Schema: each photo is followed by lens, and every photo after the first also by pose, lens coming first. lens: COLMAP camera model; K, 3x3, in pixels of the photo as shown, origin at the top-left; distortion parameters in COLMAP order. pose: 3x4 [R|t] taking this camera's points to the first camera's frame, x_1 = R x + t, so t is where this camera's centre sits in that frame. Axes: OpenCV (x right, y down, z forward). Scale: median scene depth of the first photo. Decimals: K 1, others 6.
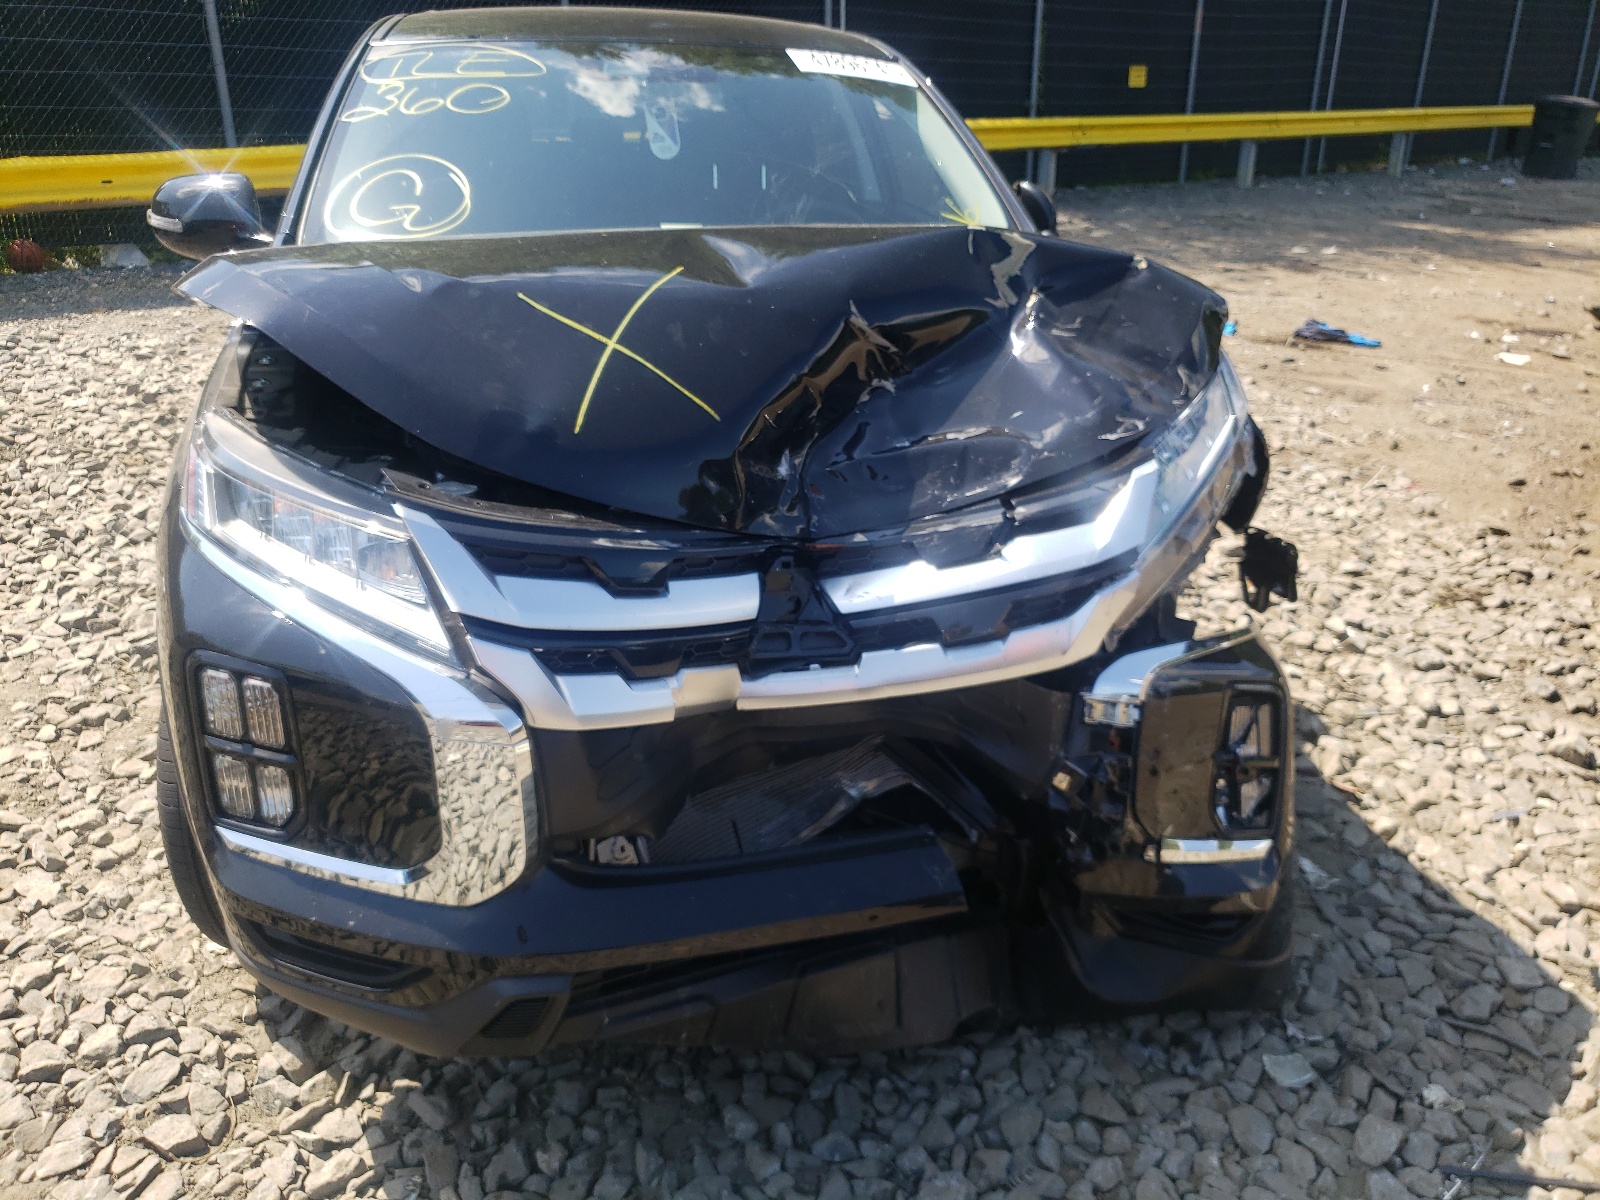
lens RADIAL K [[1204.2, 0, 797.9], [0, 1204.2, 566.4], [0, 0, 1]] dist [0.000364, 0.005672]
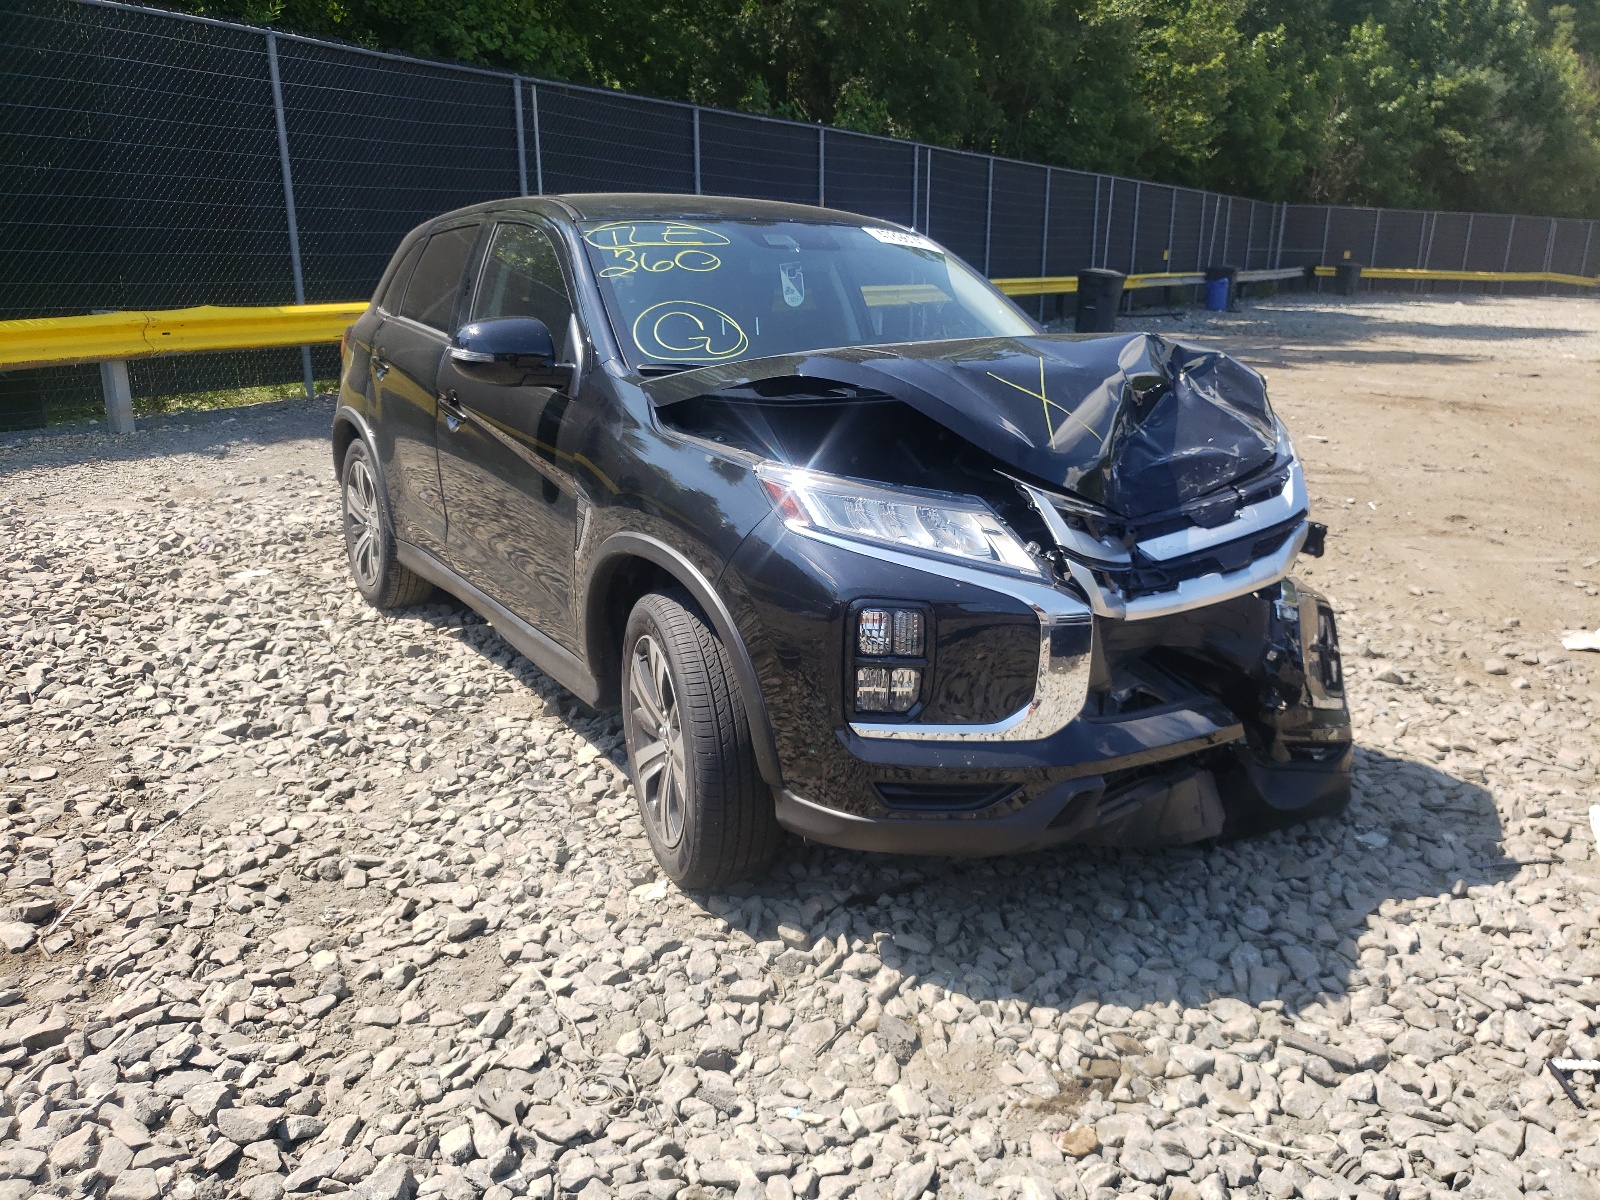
lens RADIAL K [[1204.2, 0, 799.2], [0, 1204.2, 601.5], [0, 0, 1]] dist [0.000364, 0.005672]
pose [[0.946100, -0.086189, 0.312197, -0.595562], [0.117907, 0.989453, -0.084151, 0.109405], [-0.301651, 0.116426, 0.946283, -0.251196]]
